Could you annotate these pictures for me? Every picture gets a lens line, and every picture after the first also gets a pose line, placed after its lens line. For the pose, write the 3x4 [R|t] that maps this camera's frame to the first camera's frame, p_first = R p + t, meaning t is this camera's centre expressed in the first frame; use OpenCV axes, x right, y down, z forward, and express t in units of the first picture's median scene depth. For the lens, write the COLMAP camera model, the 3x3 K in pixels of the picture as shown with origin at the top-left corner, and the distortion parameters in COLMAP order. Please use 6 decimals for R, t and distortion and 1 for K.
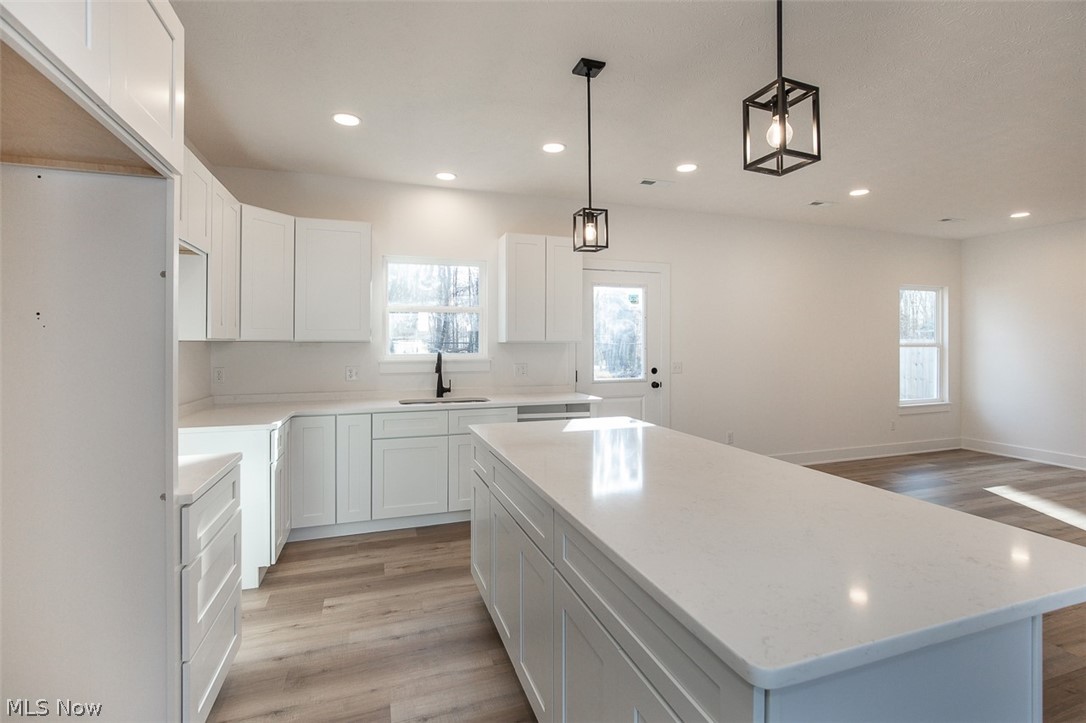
lens RADIAL K [[502.1, 0, 541.5], [0, 502.1, 348.1], [0, 0, 1]] dist [-0.023114, 0.007794]
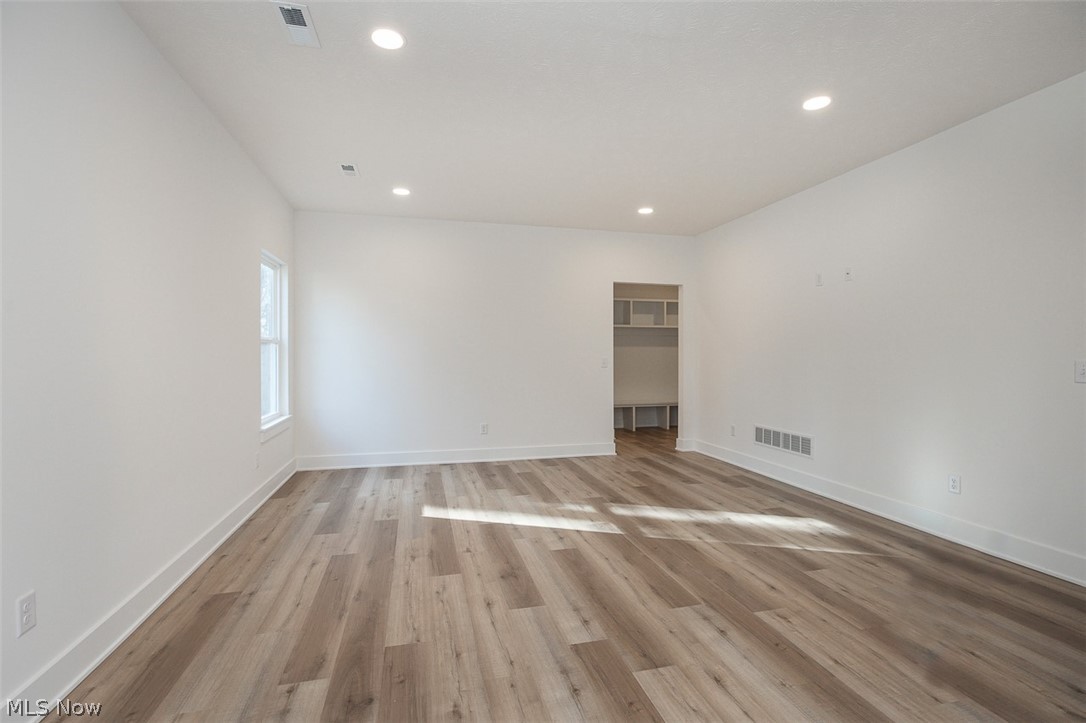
lens RADIAL K [[496.8, 0, 541.1], [0, 496.8, 361.1], [0, 0, 1]] dist [-0.013530, 0.001233]
pose [[0.080972, -0.013651, 0.996623, 0.117861], [0.009086, 0.999875, 0.012957, 0.026406], [-0.996675, 0.008006, 0.081086, 0.759579]]
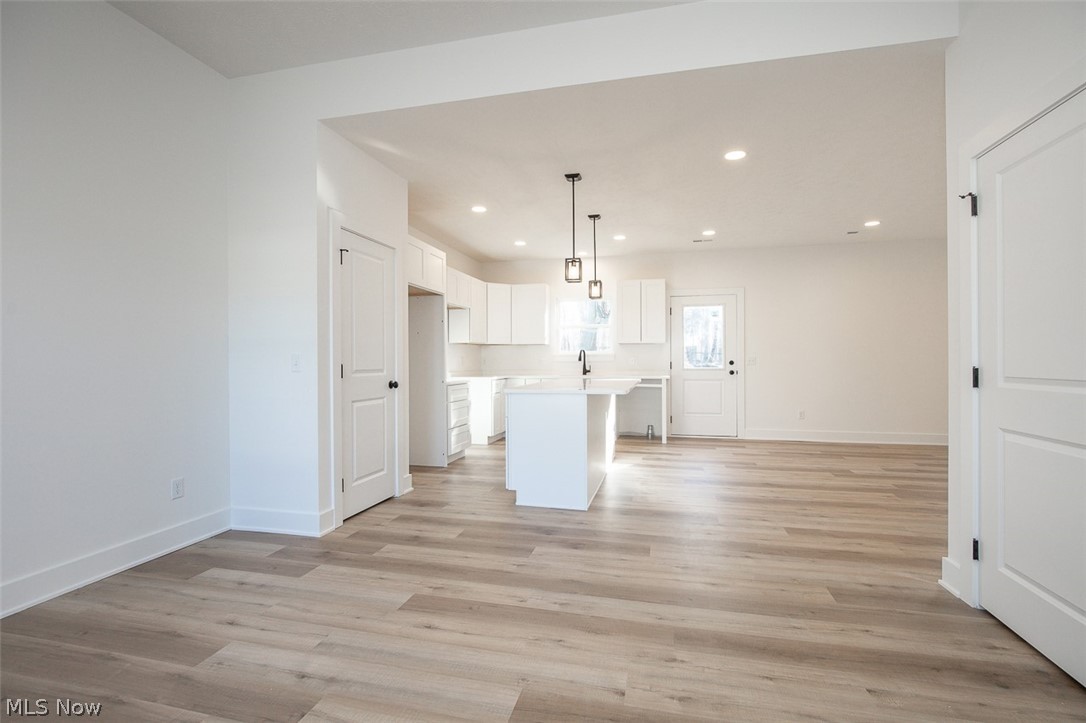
lens RADIAL K [[496.8, 0, 541.1], [0, 496.8, 361.1], [0, 0, 1]] dist [-0.013530, 0.001233]
pose [[0.841185, -0.001289, -0.540746, 0.581998], [-0.001227, 0.999990, -0.004293, 0.051534], [0.540746, 0.004275, 0.841175, -0.536113]]
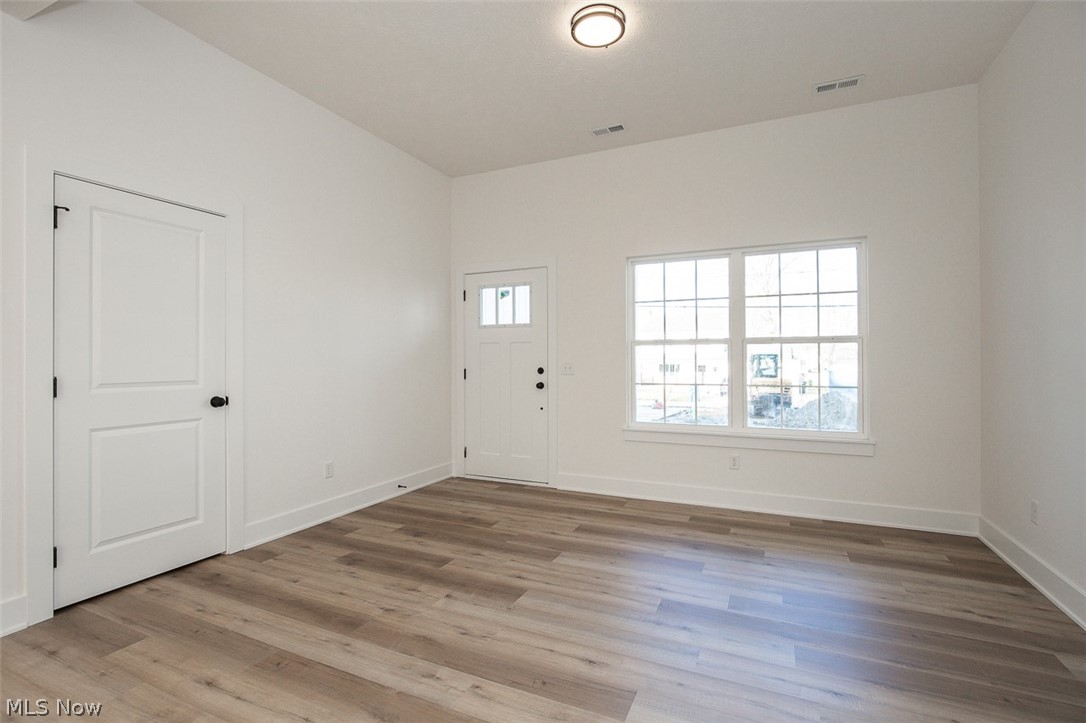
lens RADIAL K [[504.5, 0, 539.9], [0, 504.5, 354.6], [0, 0, 1]] dist [-0.011763, 0.001044]
pose [[-0.721600, 0.009743, 0.692241, -0.025042], [0.006537, 0.999952, -0.007260, 0.038735], [-0.692279, -0.000714, -0.721630, 0.137404]]
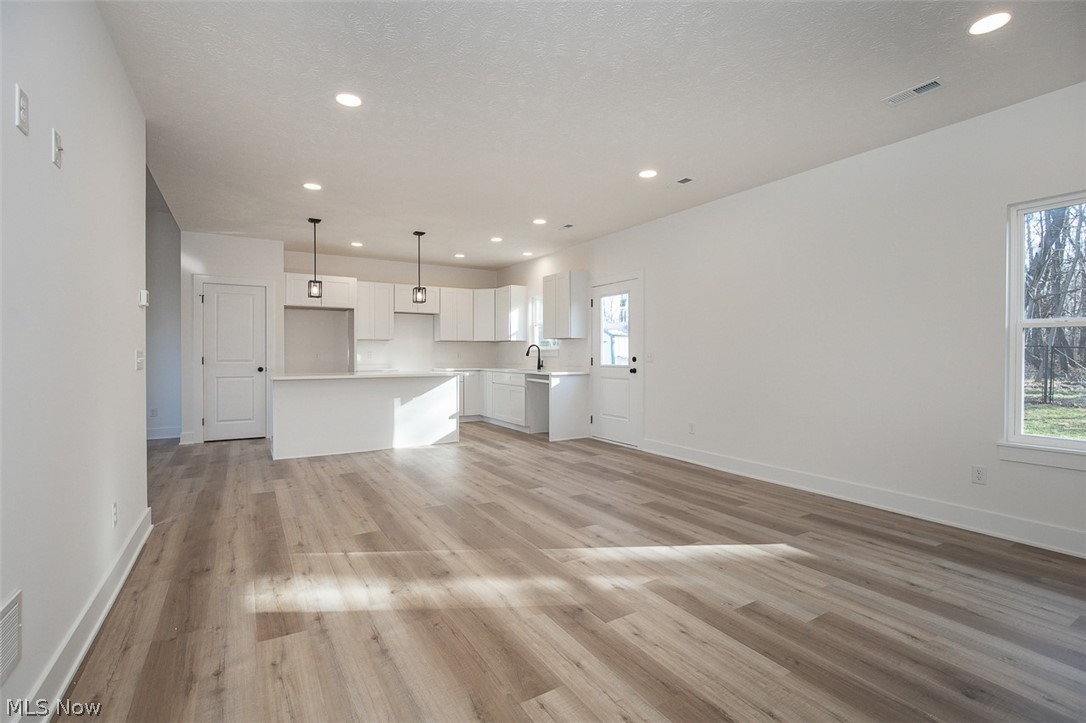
lens RADIAL K [[496.8, 0, 541.1], [0, 496.8, 361.1], [0, 0, 1]] dist [-0.013530, 0.001233]
pose [[0.215613, 0.013444, -0.976386, 1.478758], [-0.008862, 0.999891, 0.011811, 0.040932], [0.976439, 0.006106, 0.215709, 0.563251]]
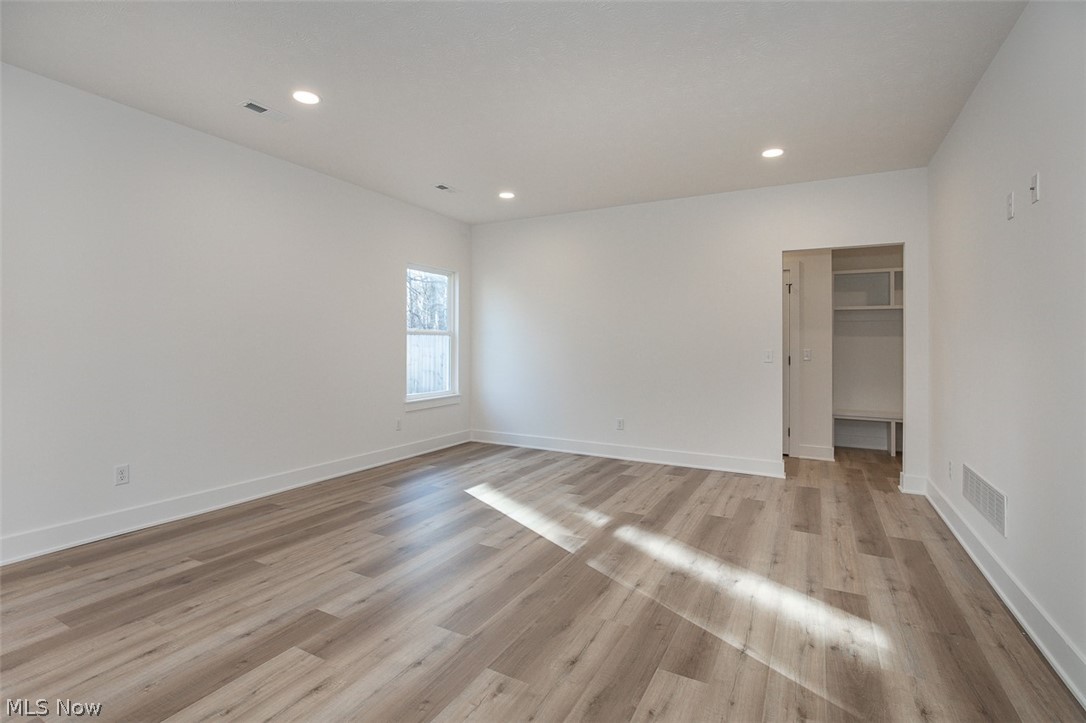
lens RADIAL K [[504.5, 0, 539.9], [0, 504.5, 354.6], [0, 0, 1]] dist [-0.011763, 0.001044]
pose [[0.736188, -0.005784, 0.676752, 0.393467], [-0.000290, 0.999961, 0.008861, 0.035035], [-0.676777, -0.006720, 0.736158, 0.259771]]
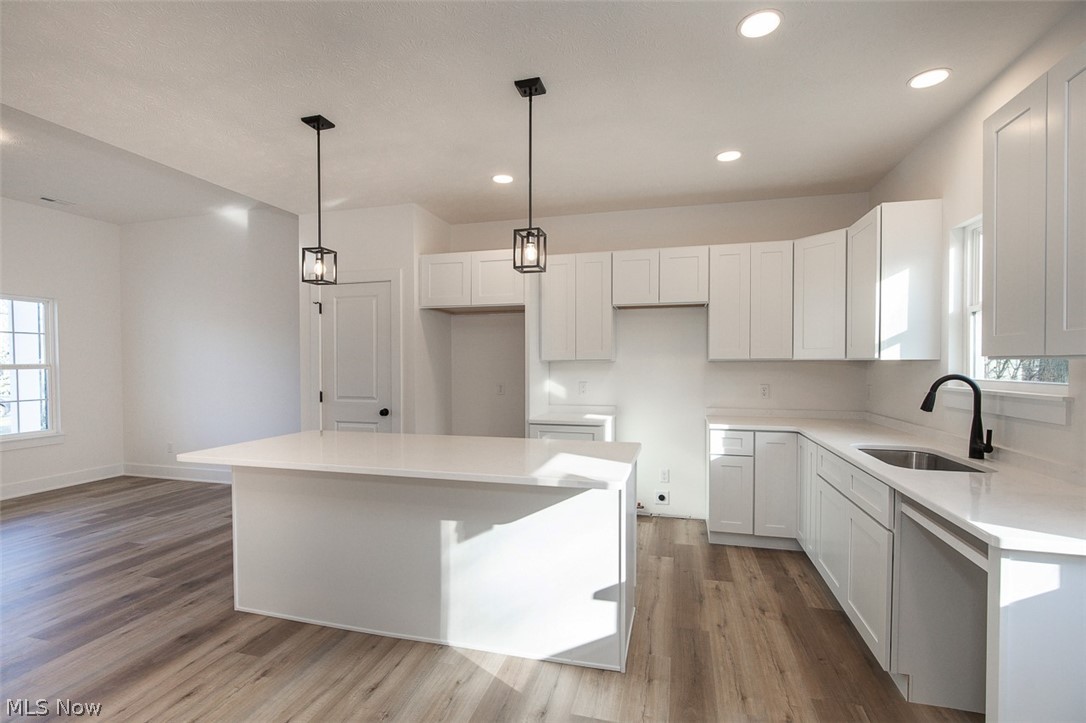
lens RADIAL K [[498.3, 0, 541.4], [0, 498.3, 370.5], [0, 0, 1]] dist [-0.008888, 0.000265]
pose [[-0.562625, 0.015737, -0.826563, 0.484708], [-0.002916, 0.999775, 0.021019, -0.008631], [0.826707, 0.014236, -0.562452, 0.838864]]
